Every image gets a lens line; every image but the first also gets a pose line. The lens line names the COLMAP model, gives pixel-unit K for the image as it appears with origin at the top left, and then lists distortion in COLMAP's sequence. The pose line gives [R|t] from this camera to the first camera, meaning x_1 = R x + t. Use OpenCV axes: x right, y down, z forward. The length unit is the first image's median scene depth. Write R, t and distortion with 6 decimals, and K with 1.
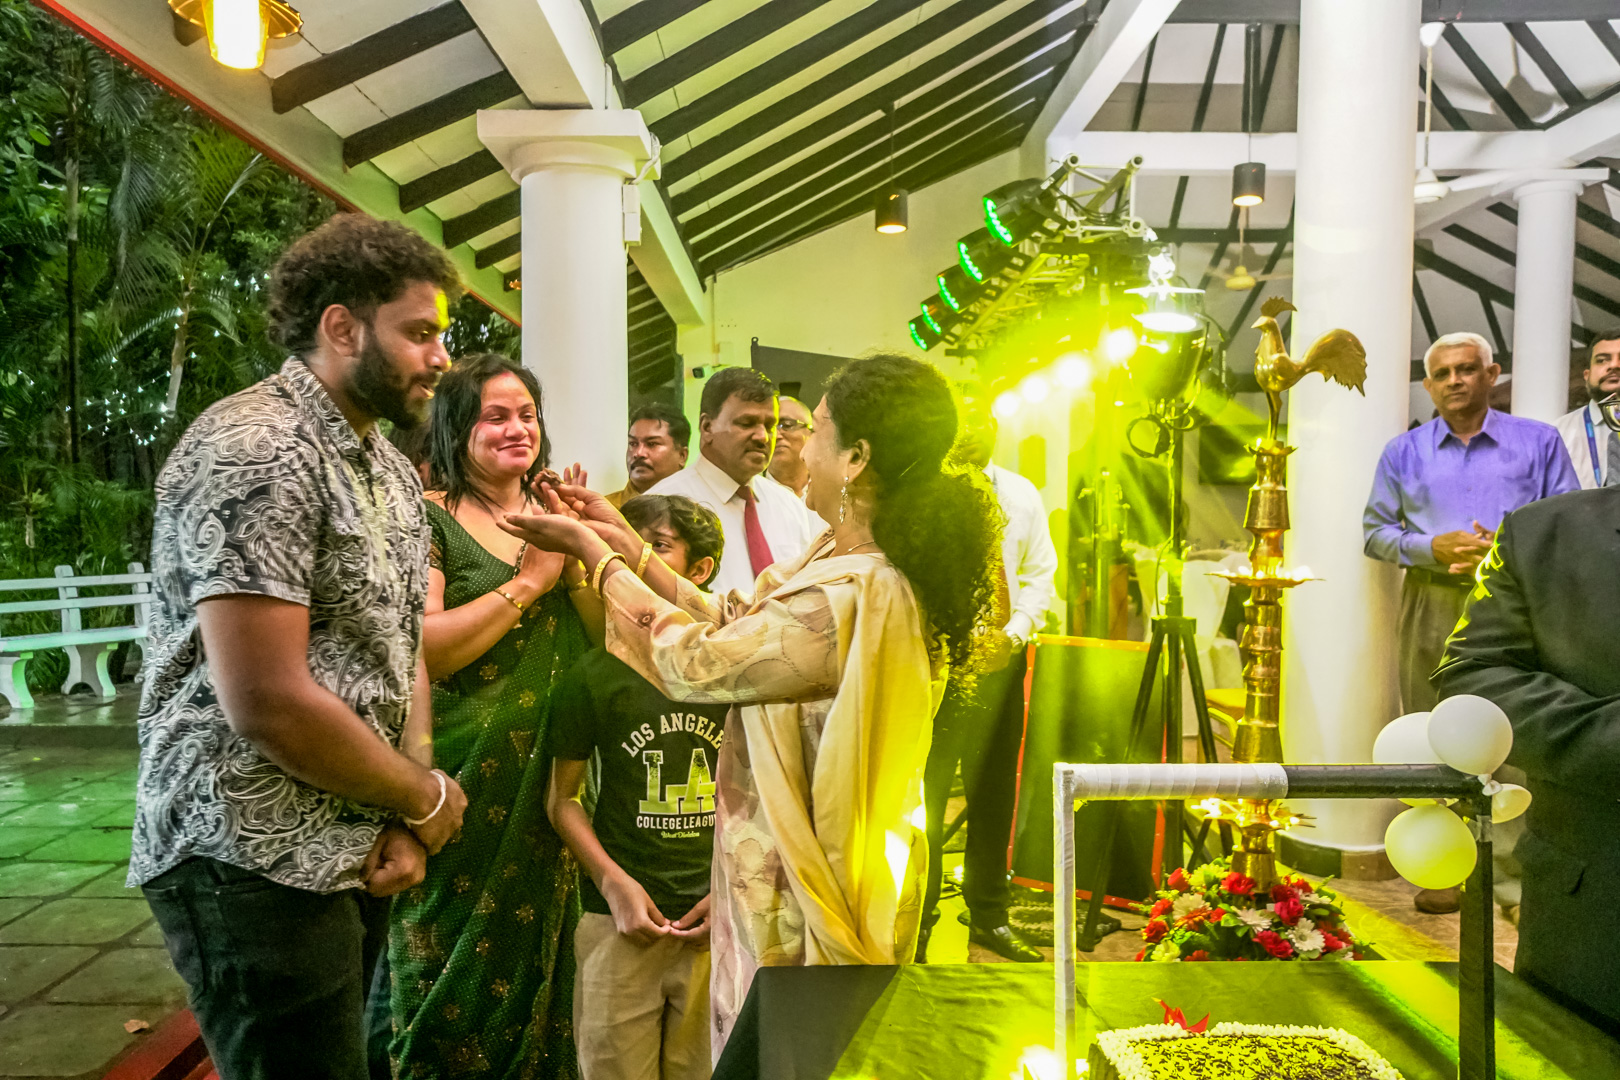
lens RADIAL K [[1198.1, 0, 797.2], [0, 1198.1, 545.5], [0, 0, 1]] dist [0.029741, 0.007441]
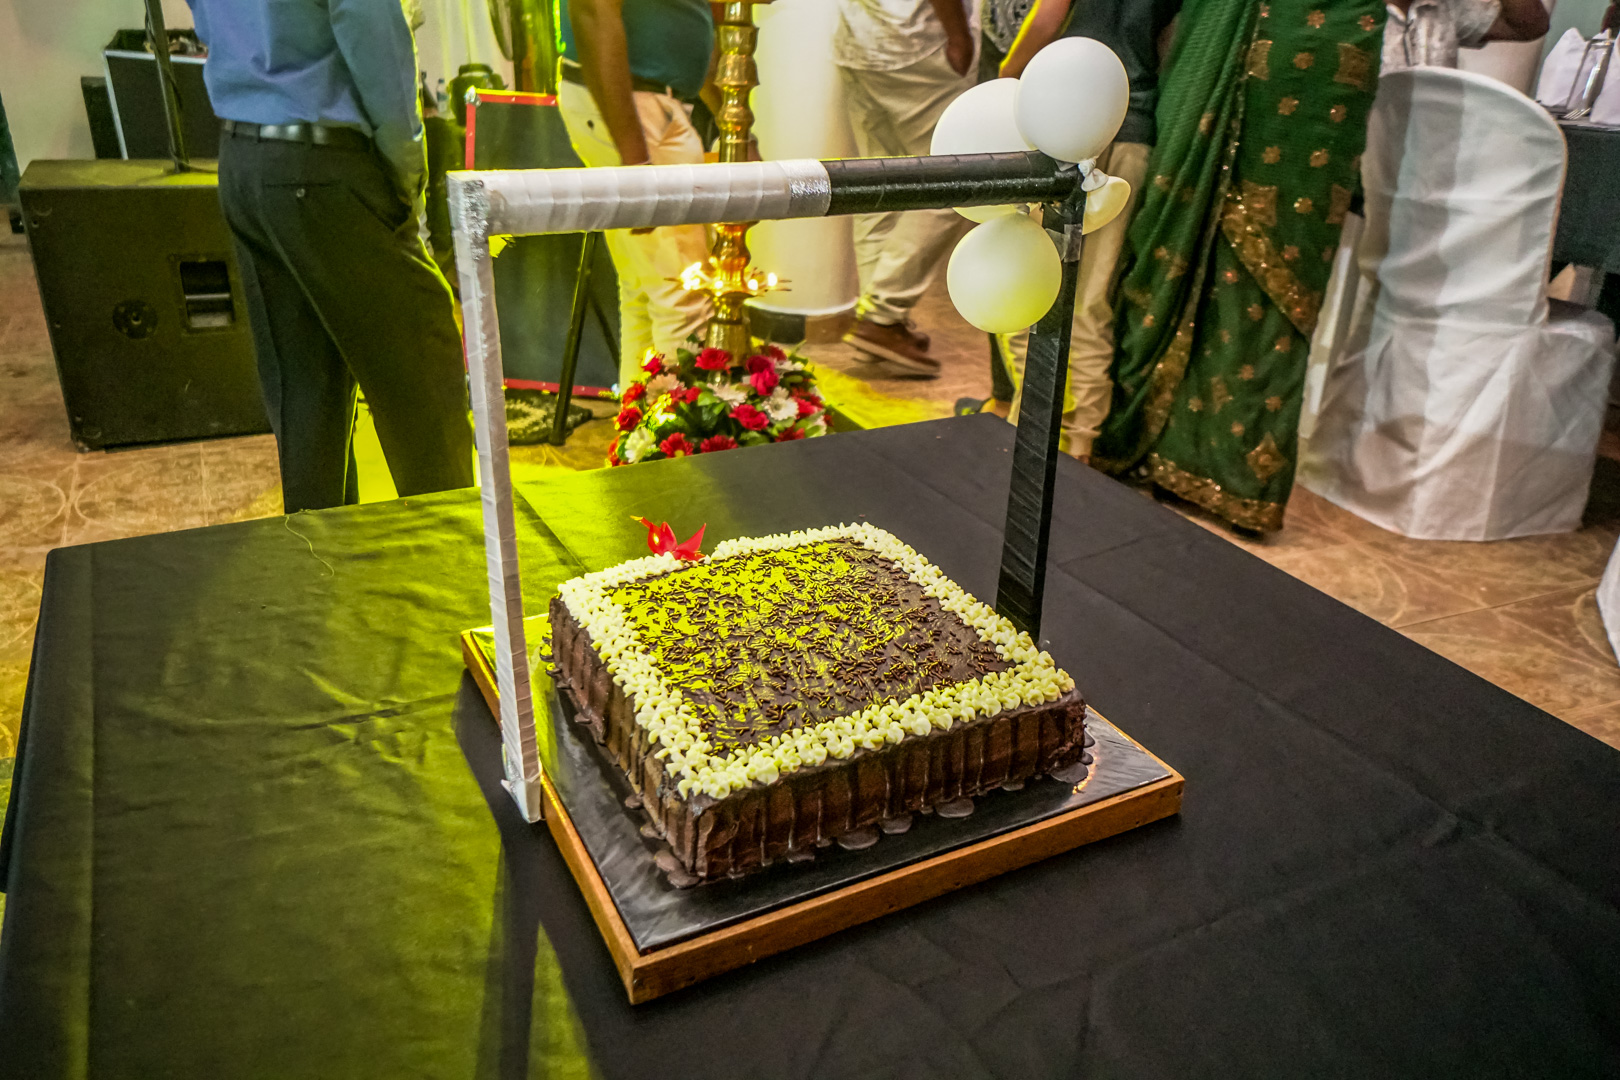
lens RADIAL K [[1198.1, 0, 806.2], [0, 1198.1, 537.2], [0, 0, 1]] dist [0.029741, 0.007441]
pose [[0.904685, -0.155176, 0.396820, 0.086857], [-0.014543, 0.919535, 0.392739, 0.085382], [-0.425833, -0.361076, 0.829632, 0.304368]]
